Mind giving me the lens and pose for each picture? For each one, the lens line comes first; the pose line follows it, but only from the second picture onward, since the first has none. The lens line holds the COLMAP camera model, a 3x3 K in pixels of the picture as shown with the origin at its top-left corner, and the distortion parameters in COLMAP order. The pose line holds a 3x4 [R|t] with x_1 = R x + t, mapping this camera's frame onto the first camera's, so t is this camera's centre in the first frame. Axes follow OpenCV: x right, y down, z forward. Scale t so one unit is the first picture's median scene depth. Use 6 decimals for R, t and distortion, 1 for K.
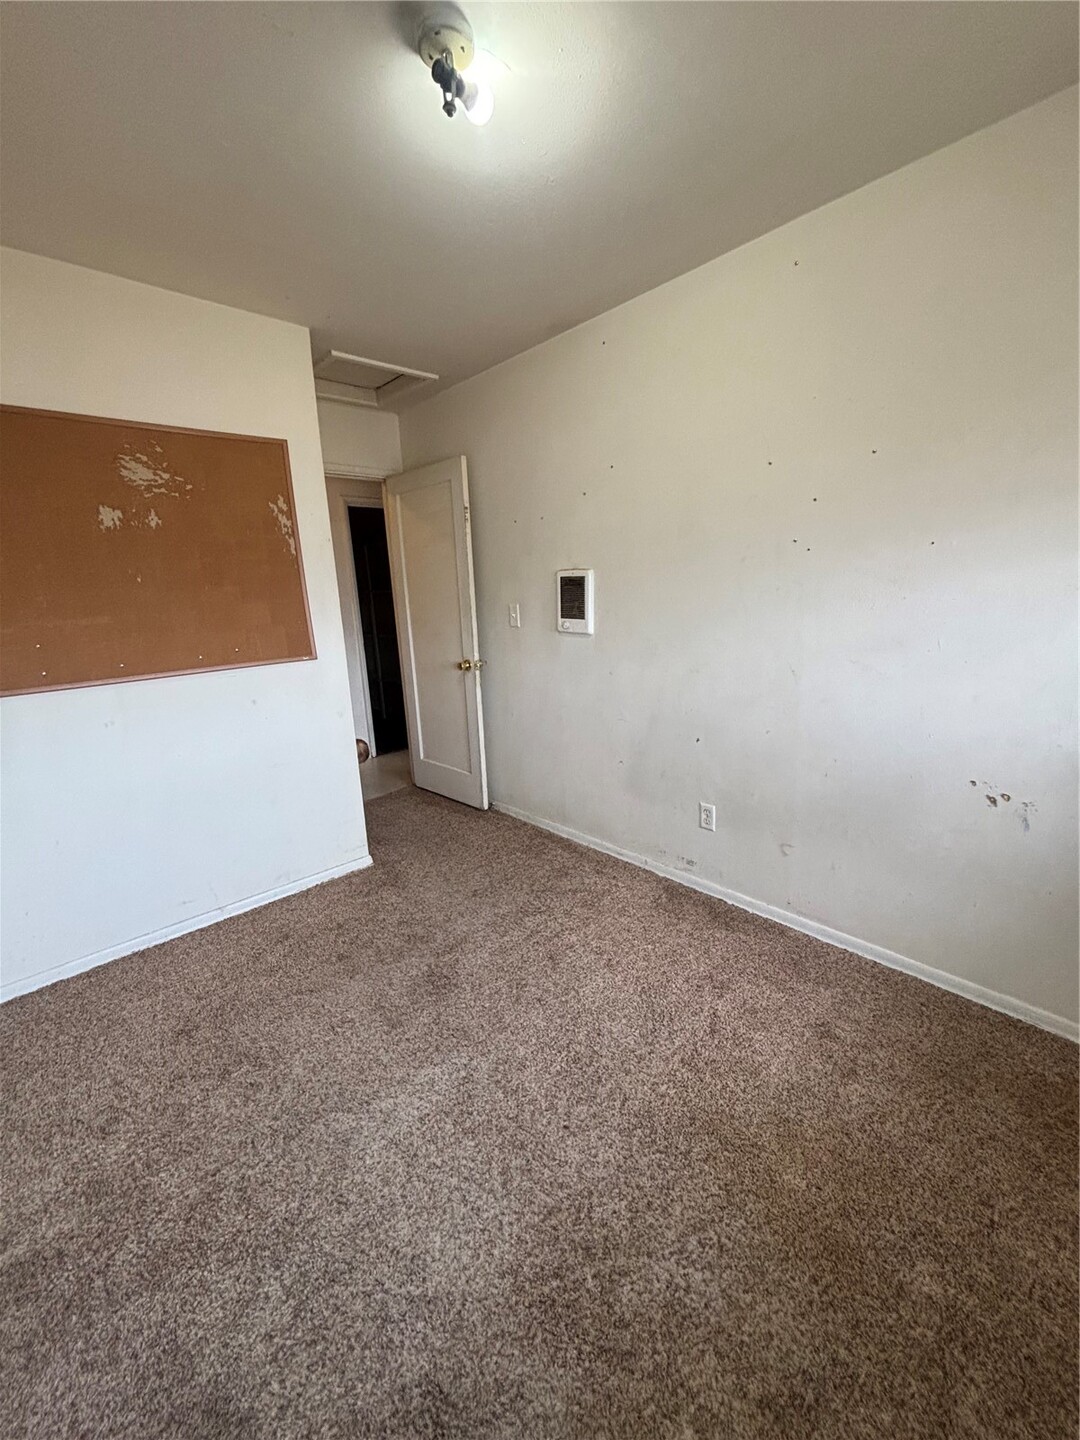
lens RADIAL K [[583.7, 0, 540.0], [0, 583.7, 720.0], [0, 0, 1]] dist [0.000872, 0.000009]
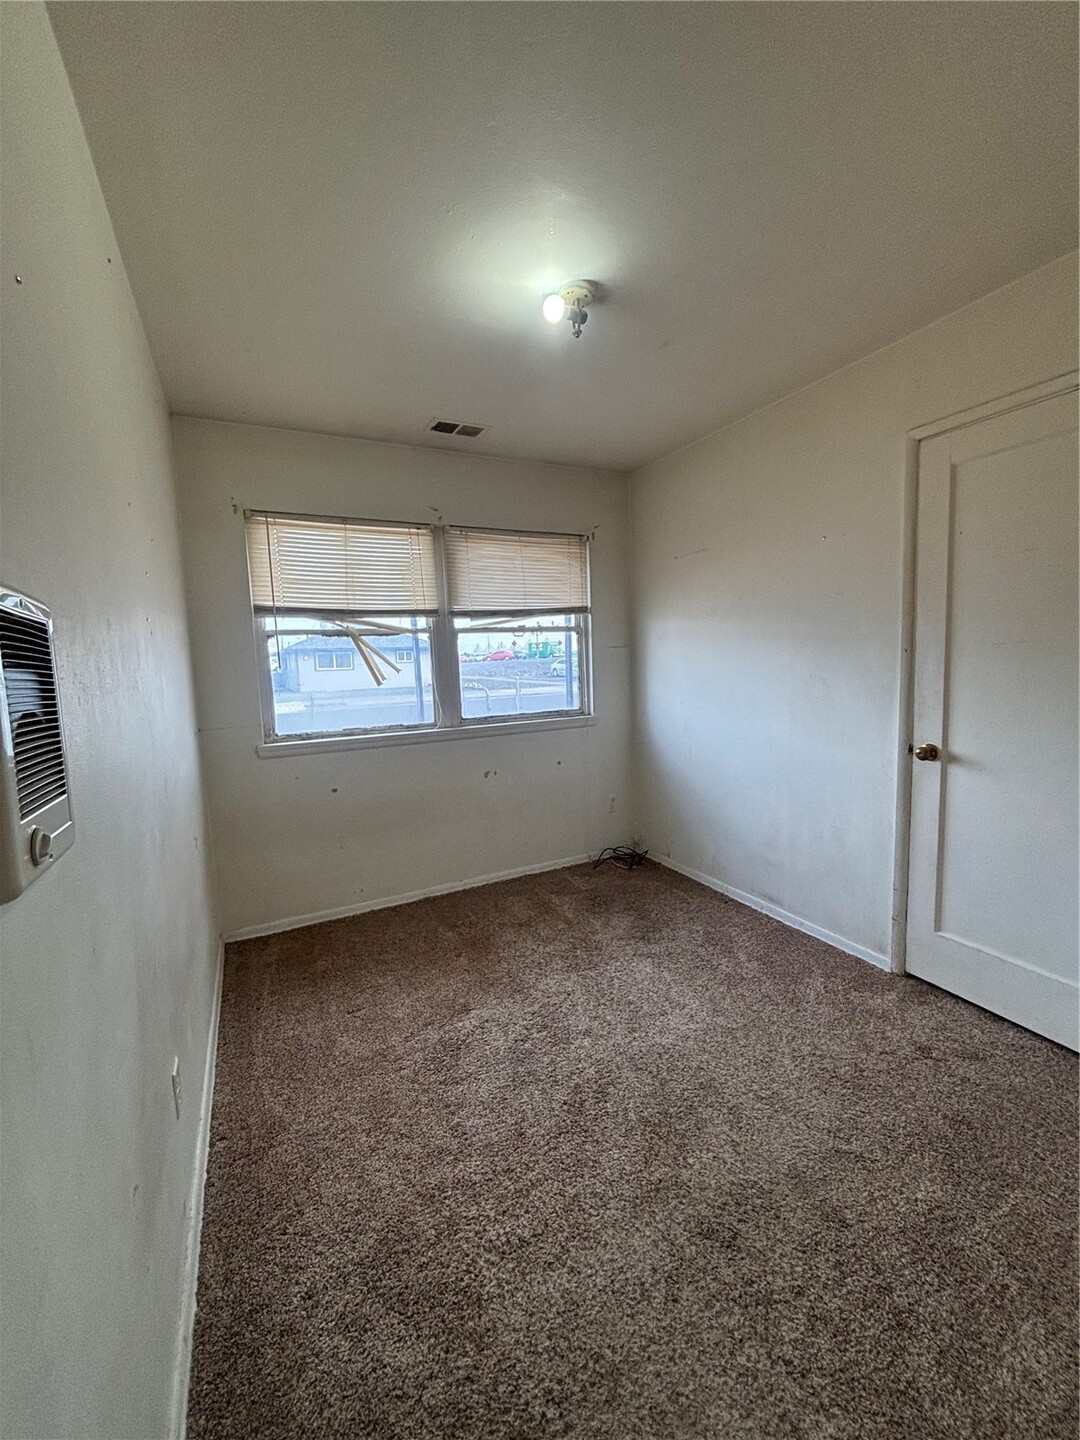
lens RADIAL K [[583.7, 0, 540.0], [0, 583.7, 720.0], [0, 0, 1]] dist [0.000872, 0.000009]
pose [[-0.958167, 0.043219, 0.282929, -0.330399], [0.138384, 0.935262, 0.325783, -0.464683], [-0.250533, 0.351307, -0.902118, 2.026213]]
